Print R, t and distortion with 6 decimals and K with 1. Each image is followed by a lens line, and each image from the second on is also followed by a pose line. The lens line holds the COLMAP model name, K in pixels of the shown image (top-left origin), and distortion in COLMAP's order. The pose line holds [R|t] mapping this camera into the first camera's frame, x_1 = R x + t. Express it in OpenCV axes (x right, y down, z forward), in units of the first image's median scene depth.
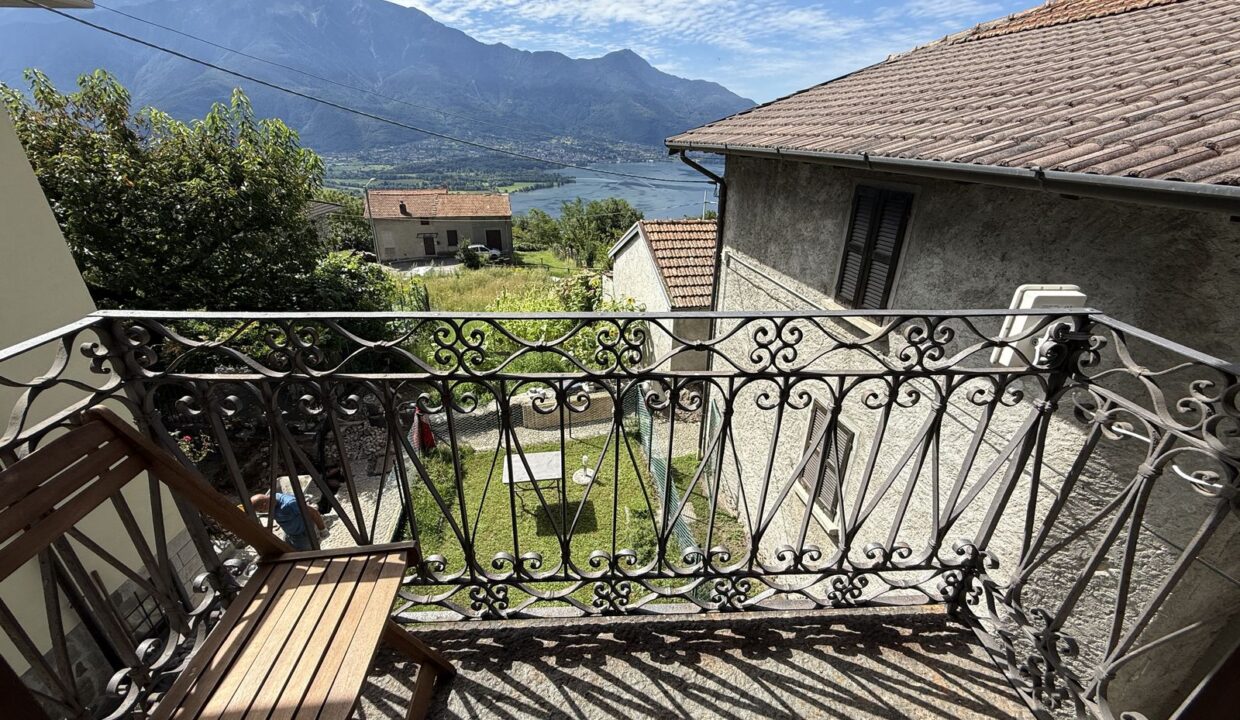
lens RADIAL K [[494.9, 0, 618.1], [0, 494.9, 361.2], [0, 0, 1]] dist [0.005228, -0.003123]
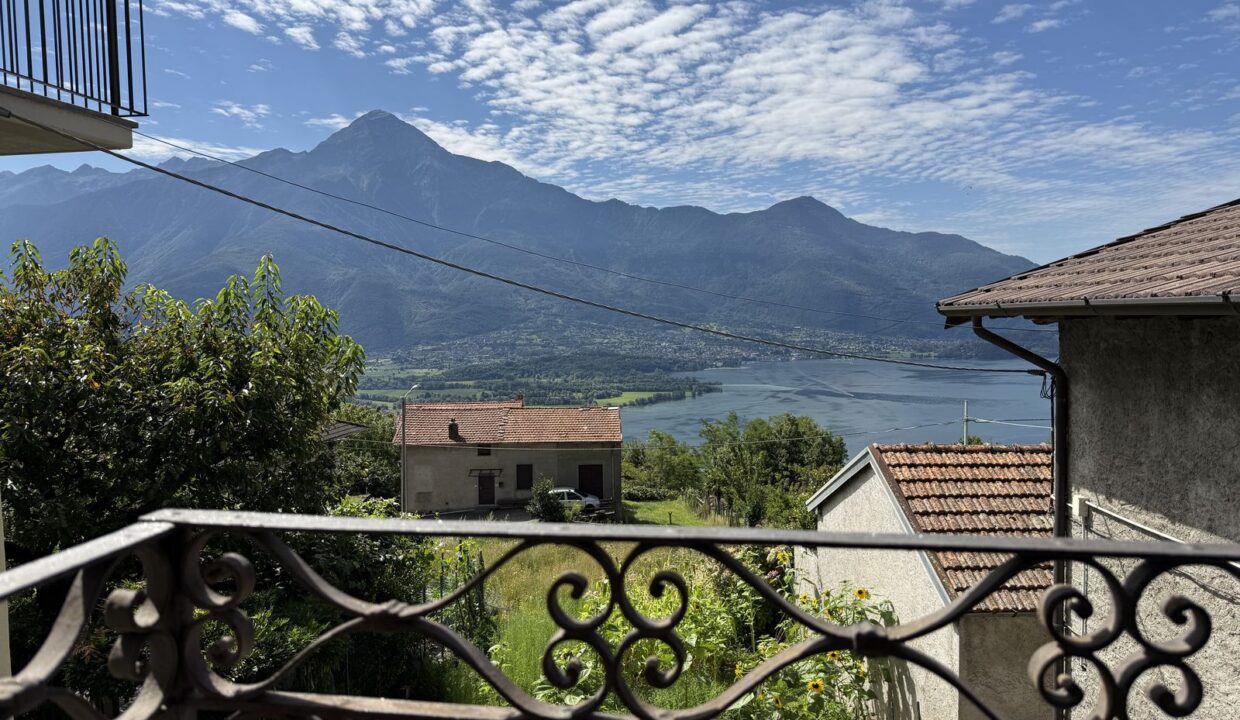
lens RADIAL K [[864.3, 0, 622.5], [0, 864.3, 367.2], [0, 0, 1]] dist [0.071108, -0.113815]
pose [[0.981163, -0.013549, -0.192707, -0.041938], [-0.057846, 0.931161, -0.359989, -0.000336], [0.184318, 0.364355, 0.912837, 0.034260]]
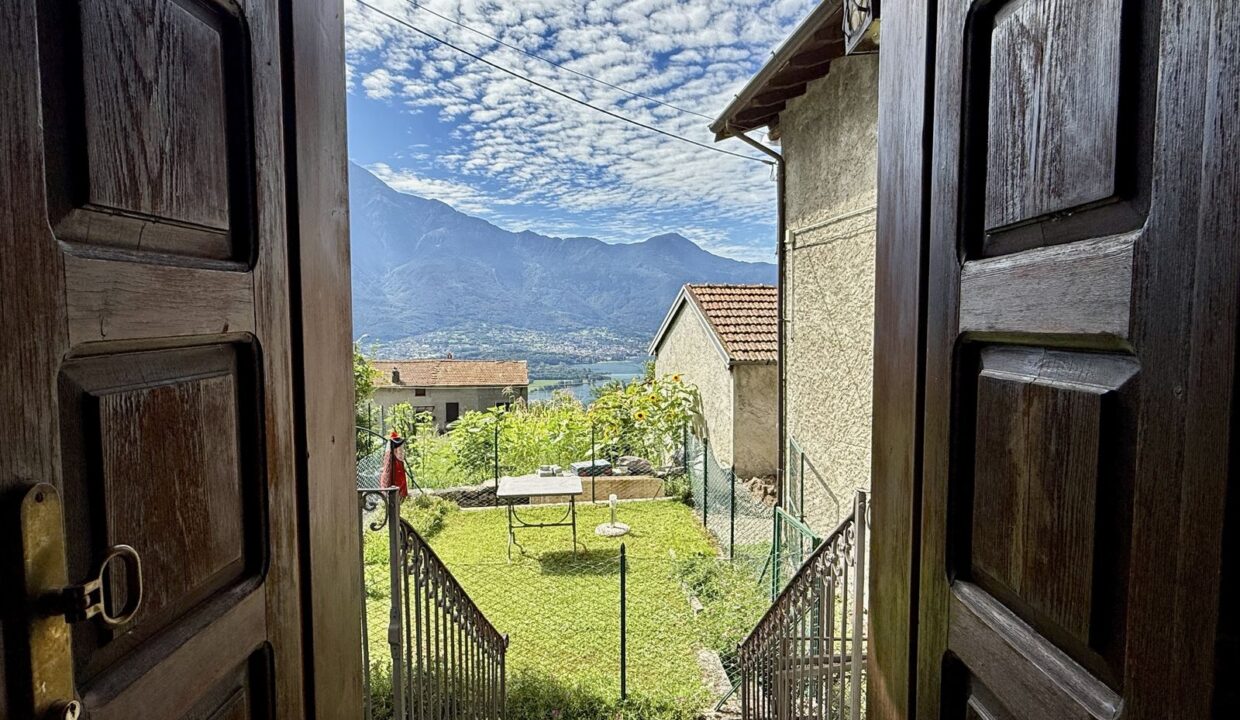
lens RADIAL K [[669.0, 0, 620.0], [0, 669.0, 360.0], [0, 0, 1]] dist [-0.002276, -0.000088]
pose [[0.997713, -0.013897, -0.066155, 0.006143], [-0.011444, 0.929791, -0.367909, 0.234802], [0.066623, 0.367825, 0.927505, 0.026596]]
